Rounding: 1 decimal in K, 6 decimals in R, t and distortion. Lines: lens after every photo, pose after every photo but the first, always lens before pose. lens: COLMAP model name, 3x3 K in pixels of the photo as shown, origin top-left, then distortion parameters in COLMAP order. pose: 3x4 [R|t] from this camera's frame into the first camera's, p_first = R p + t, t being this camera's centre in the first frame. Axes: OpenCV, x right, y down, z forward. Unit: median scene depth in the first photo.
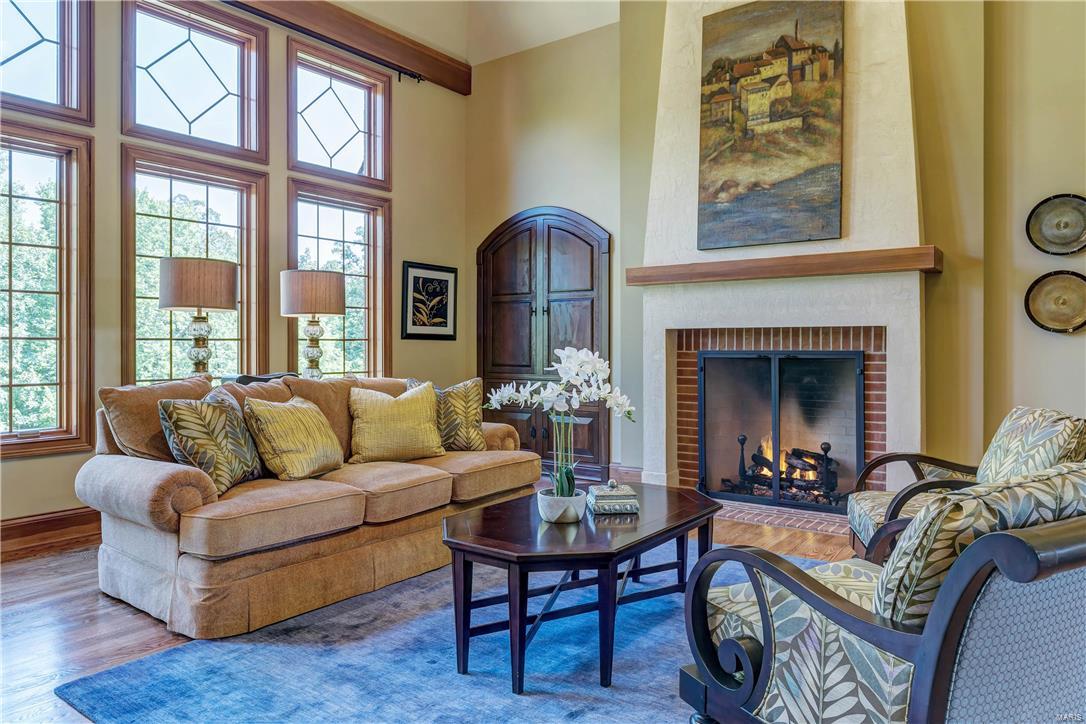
lens RADIAL K [[731.2, 0, 550.8], [0, 731.2, 345.9], [0, 0, 1]] dist [-0.008426, -0.003920]
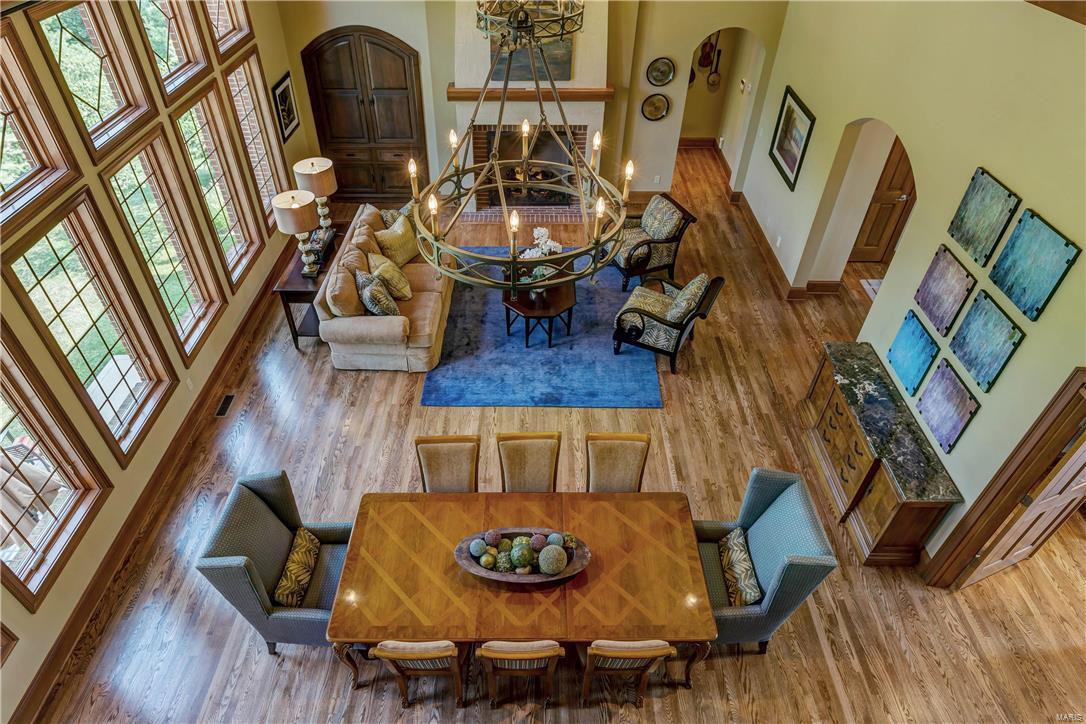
lens RADIAL K [[635.8, 0, 540.9], [0, 635.8, 361.5], [0, 0, 1]] dist [0.006061, 0.000286]
pose [[0.806849, -0.380134, 0.452210, -0.649160], [-0.012354, 0.754449, 0.656243, -0.629907], [-0.590629, -0.535075, 0.604030, -0.344040]]
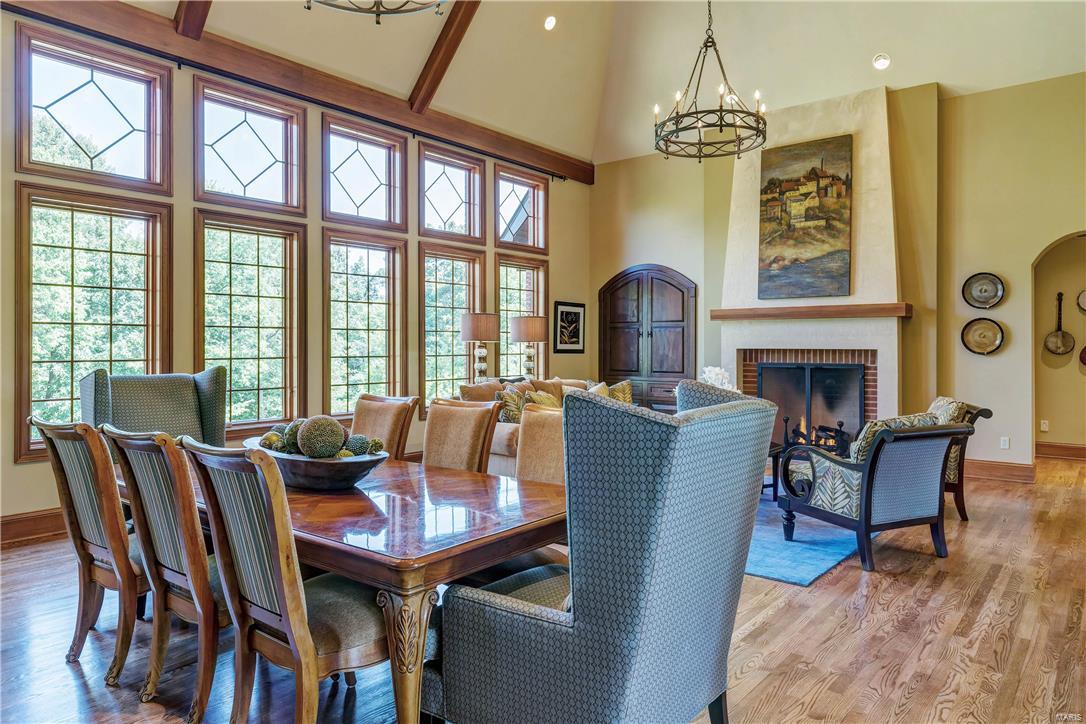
lens RADIAL K [[709.5, 0, 546.4], [0, 709.5, 344.1], [0, 0, 1]] dist [0.005629, -0.005372]
pose [[0.999149, 0.000869, -0.041227, -0.195812], [-0.000921, 0.999999, -0.001229, -0.032157], [0.041226, 0.001266, 0.999149, -0.560631]]
